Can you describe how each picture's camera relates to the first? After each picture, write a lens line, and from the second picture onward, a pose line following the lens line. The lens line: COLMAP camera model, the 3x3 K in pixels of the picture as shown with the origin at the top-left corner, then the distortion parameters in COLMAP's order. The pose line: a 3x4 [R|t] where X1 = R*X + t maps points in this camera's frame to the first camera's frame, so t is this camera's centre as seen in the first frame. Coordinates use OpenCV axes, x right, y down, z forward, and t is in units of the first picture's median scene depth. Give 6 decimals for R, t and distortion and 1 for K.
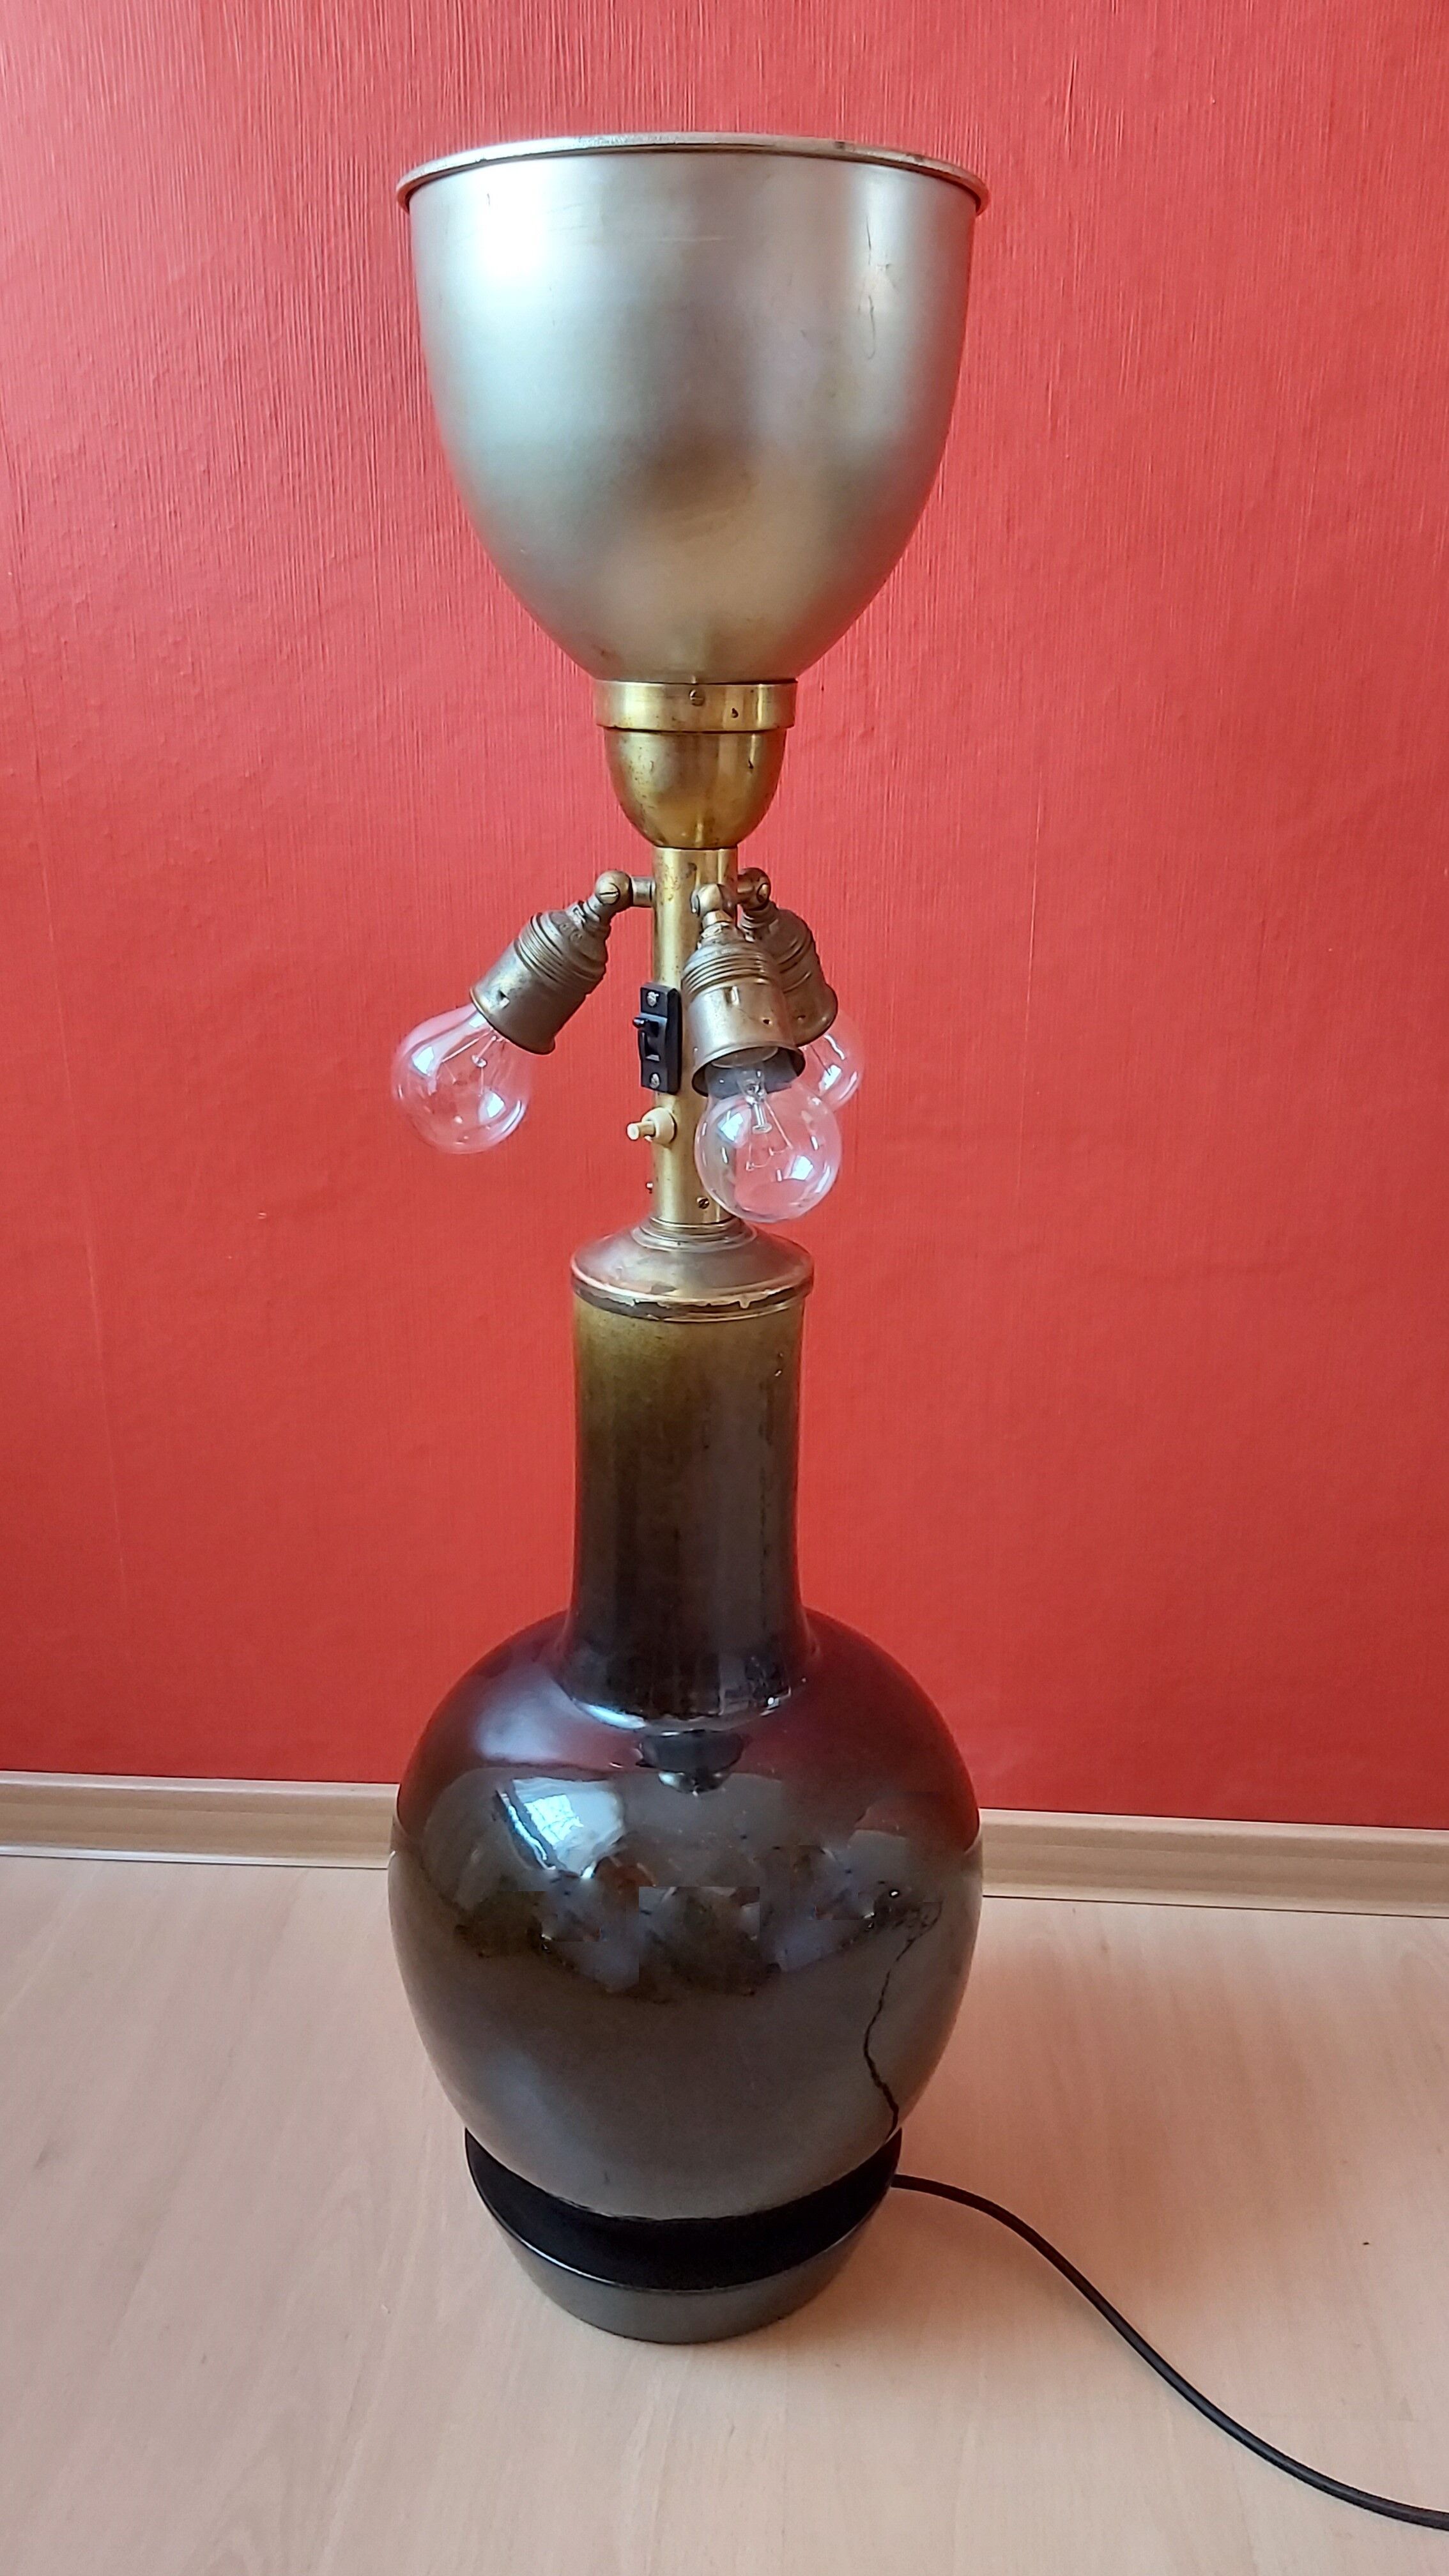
lens RADIAL K [[2012.0, 0, 724.5], [0, 2012.0, 1288.0], [0, 0, 1]] dist [0.122816, -0.179399]
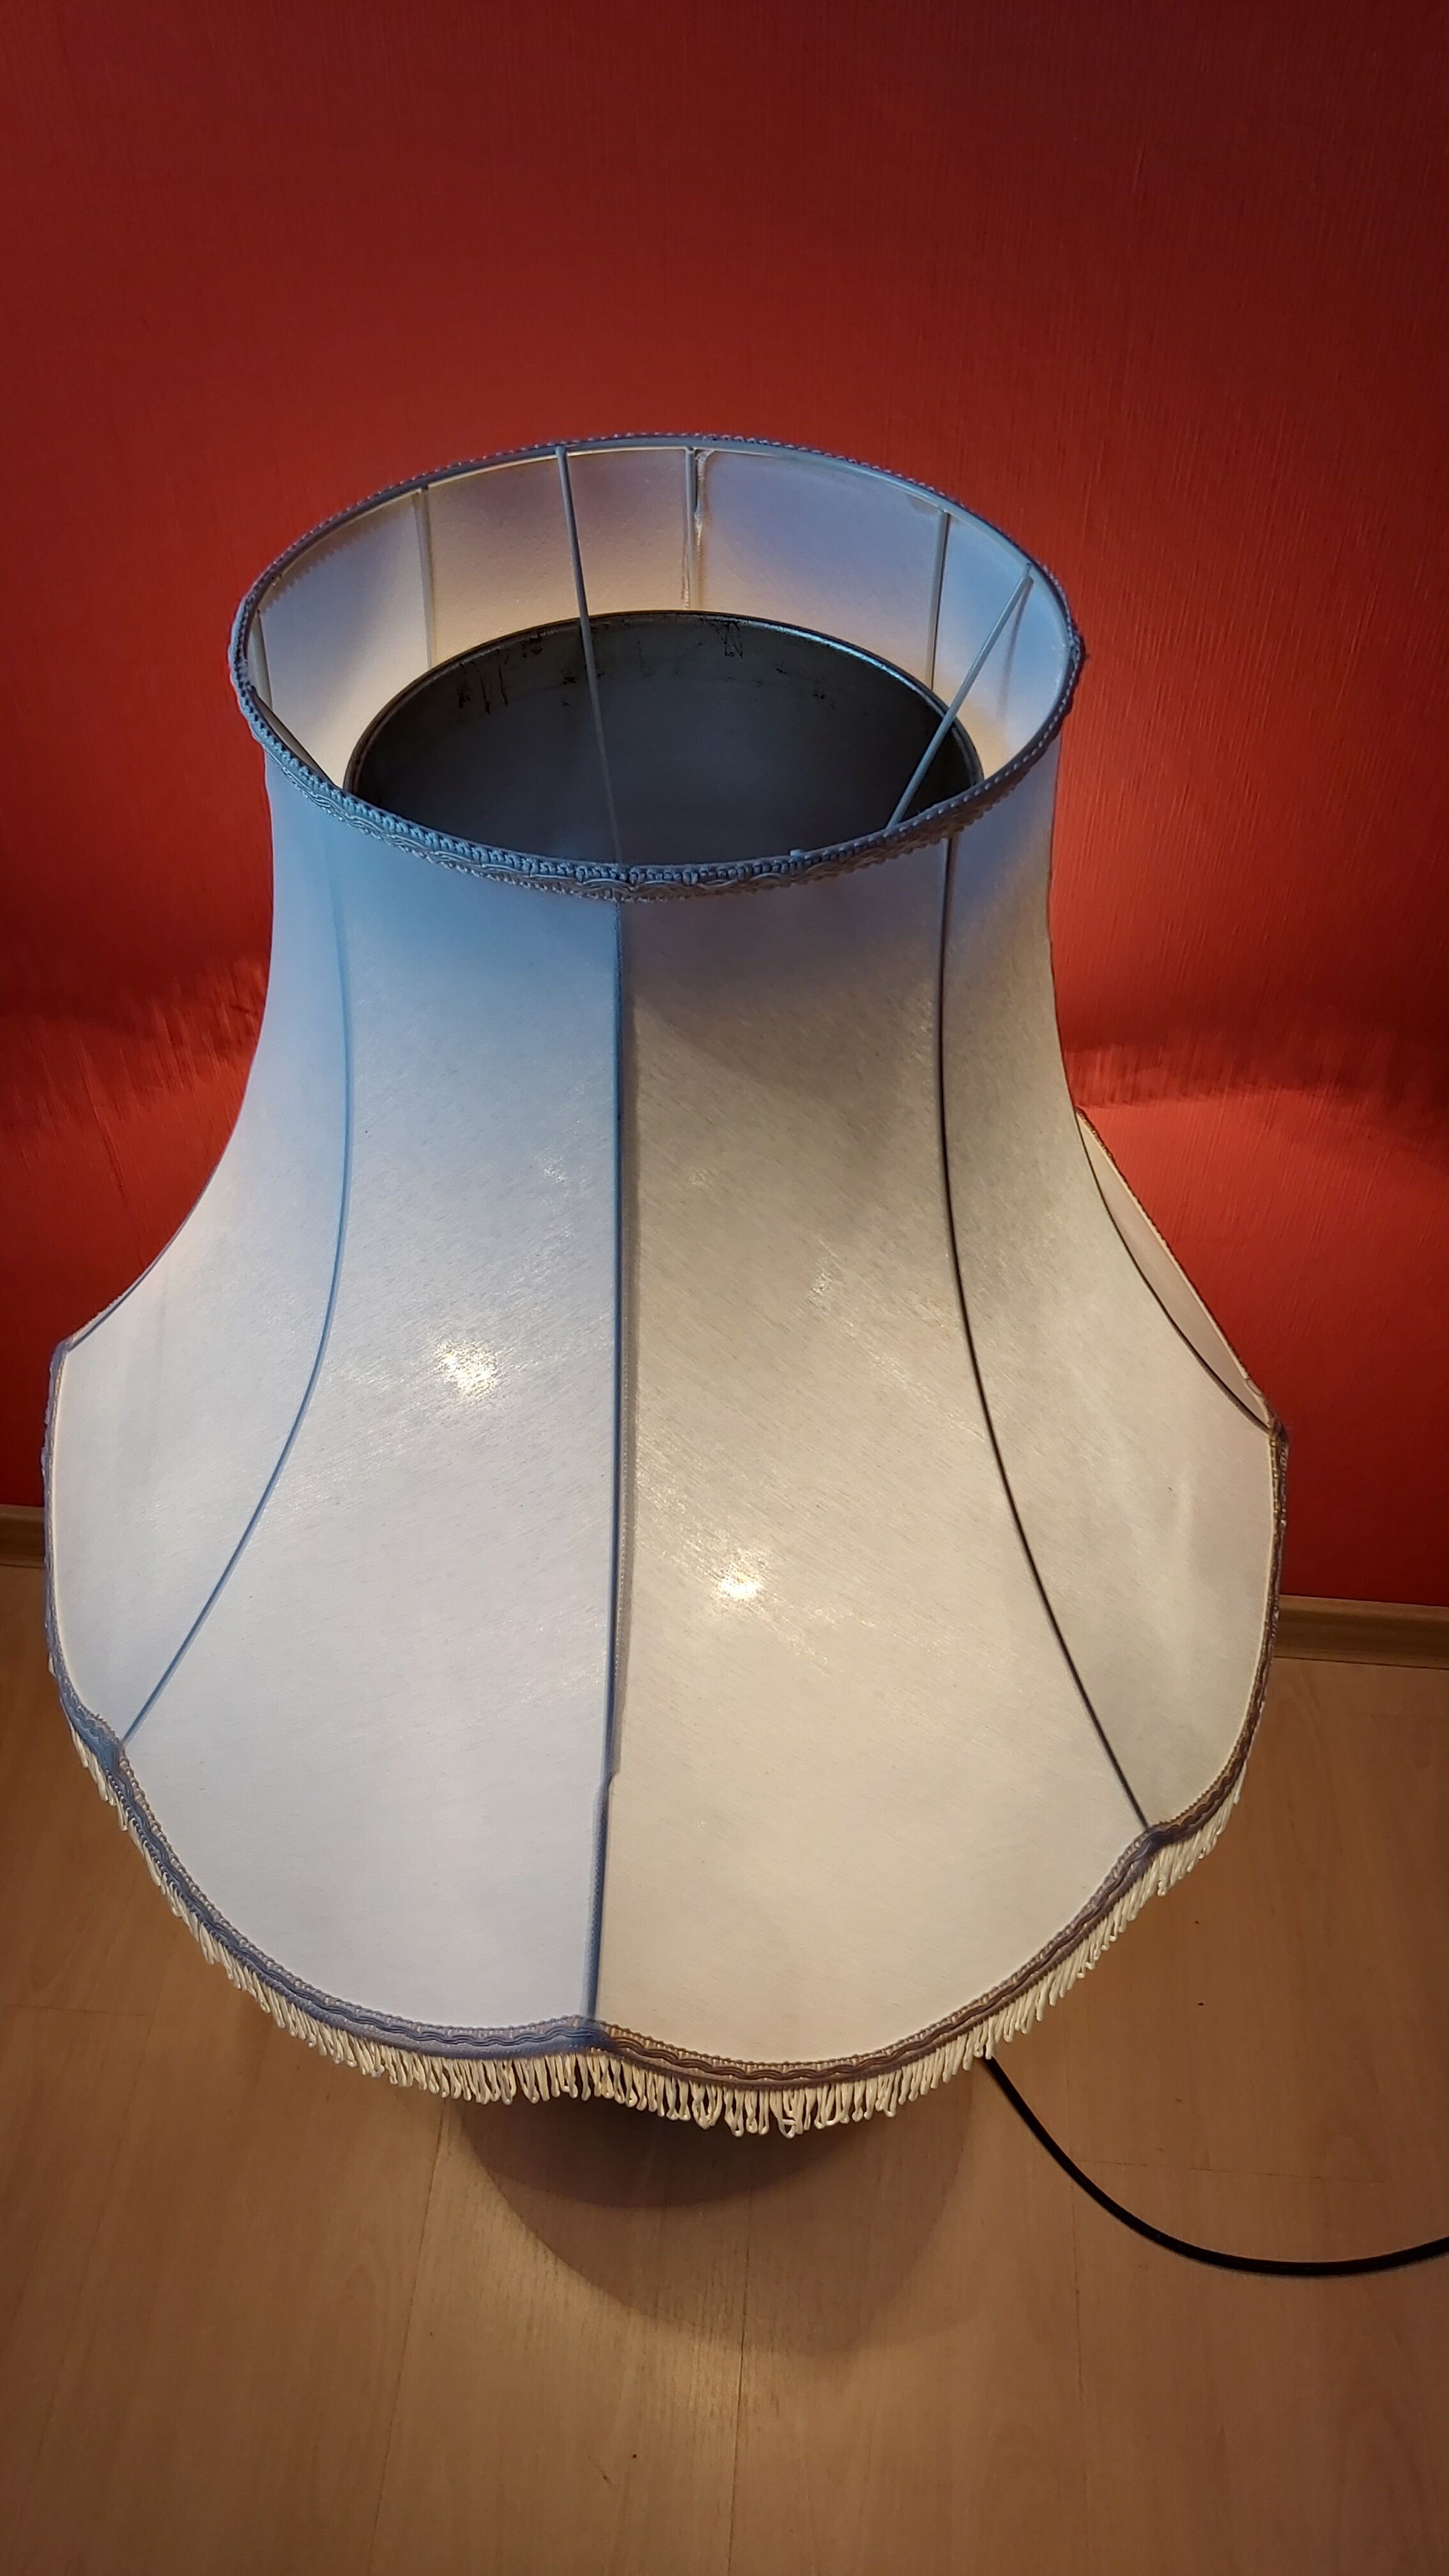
lens RADIAL K [[2012.0, 0, 724.5], [0, 2012.0, 1288.0], [0, 0, 1]] dist [0.122816, -0.179399]
pose [[0.999874, 0.010582, -0.011826, 0.020807], [-0.003585, 0.876592, 0.481220, -0.625076], [0.015459, -0.481117, 0.876520, 0.074341]]
